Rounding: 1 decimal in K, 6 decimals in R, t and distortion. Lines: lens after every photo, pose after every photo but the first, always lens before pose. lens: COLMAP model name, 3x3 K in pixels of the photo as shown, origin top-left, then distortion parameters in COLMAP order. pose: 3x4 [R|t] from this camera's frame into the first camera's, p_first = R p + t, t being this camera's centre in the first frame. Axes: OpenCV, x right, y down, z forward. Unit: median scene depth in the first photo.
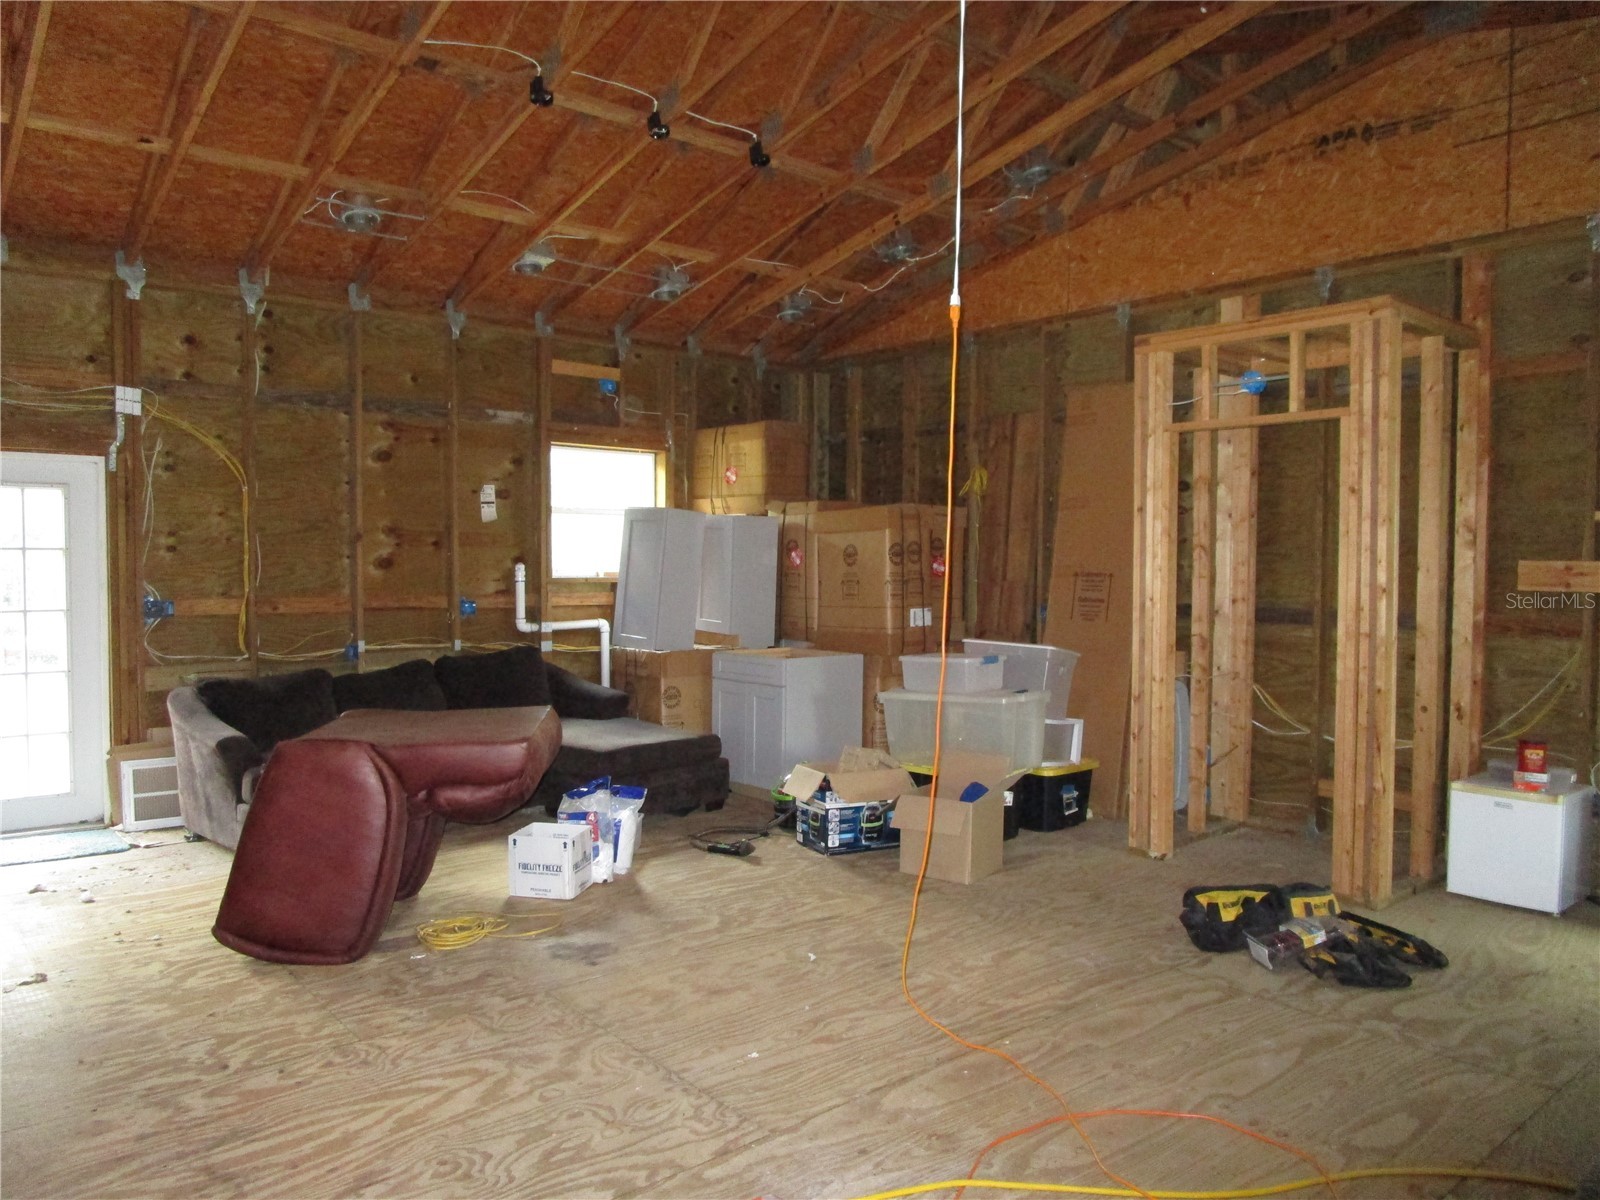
lens RADIAL K [[1138.0, 0, 794.7], [0, 1138.0, 601.1], [0, 0, 1]] dist [-0.027544, 0.007864]
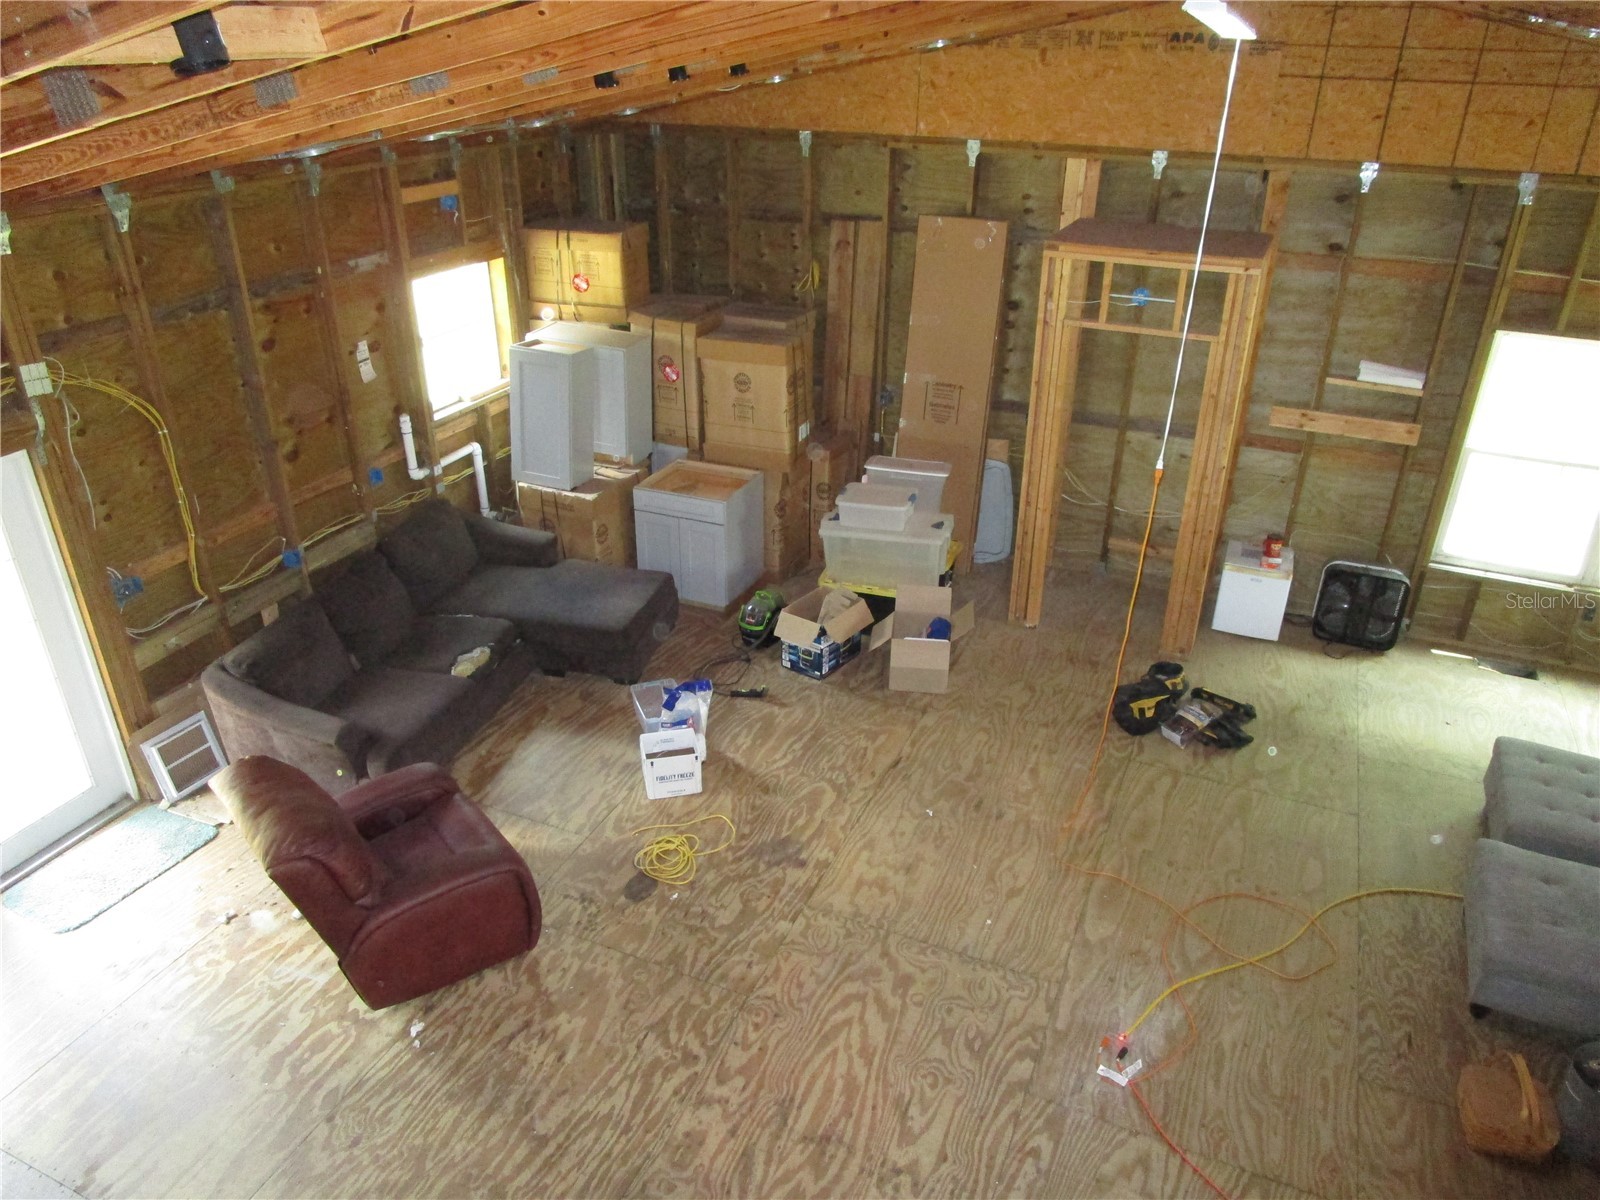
lens RADIAL K [[1138.0, 0, 795.0], [0, 1138.0, 605.7], [0, 0, 1]] dist [-0.027544, 0.007864]
pose [[0.896485, -0.207757, 0.391345, -0.474501], [0.015943, 0.897806, 0.440103, -0.411226], [-0.442787, -0.388306, 0.808182, 0.004397]]
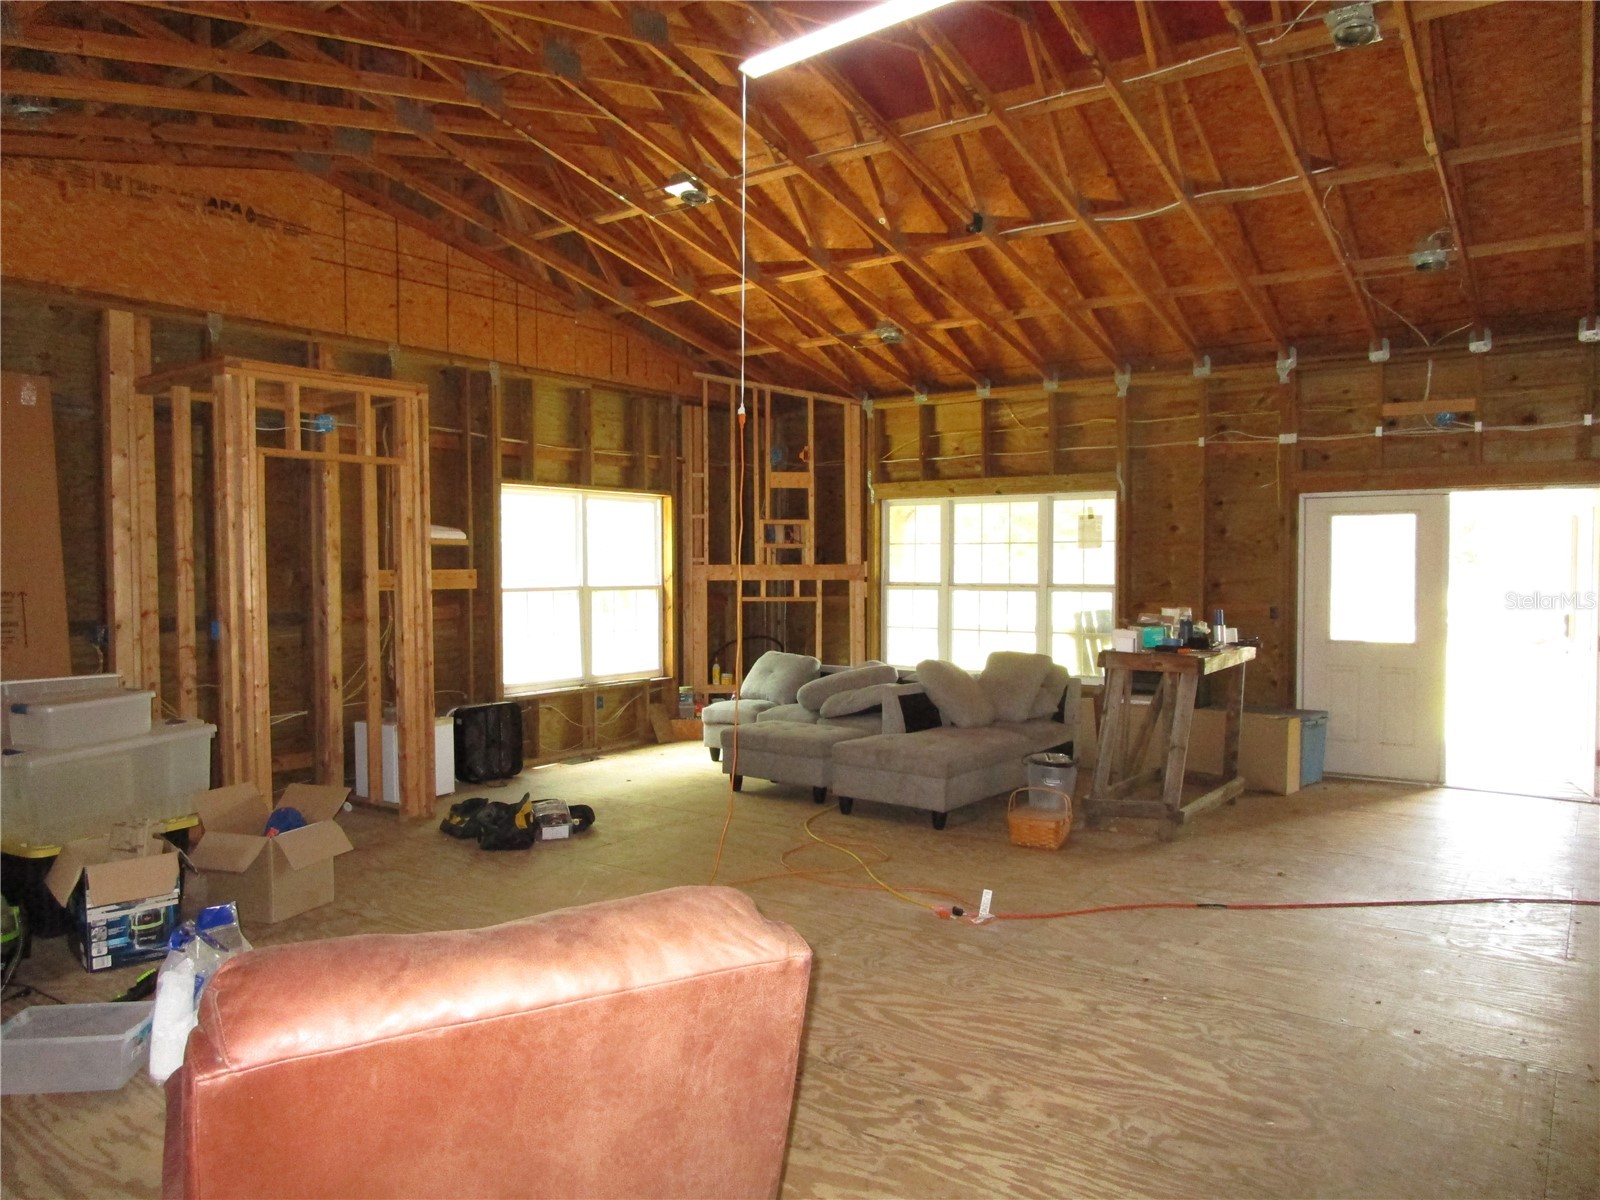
lens RADIAL K [[1138.0, 0, 788.9], [0, 1138.0, 597.3], [0, 0, 1]] dist [-0.027544, 0.007864]
pose [[-0.241236, -0.033733, 0.969880, -0.805520], [0.039220, 0.998240, 0.044475, -0.040813], [-0.969674, 0.048767, -0.239488, 0.749937]]
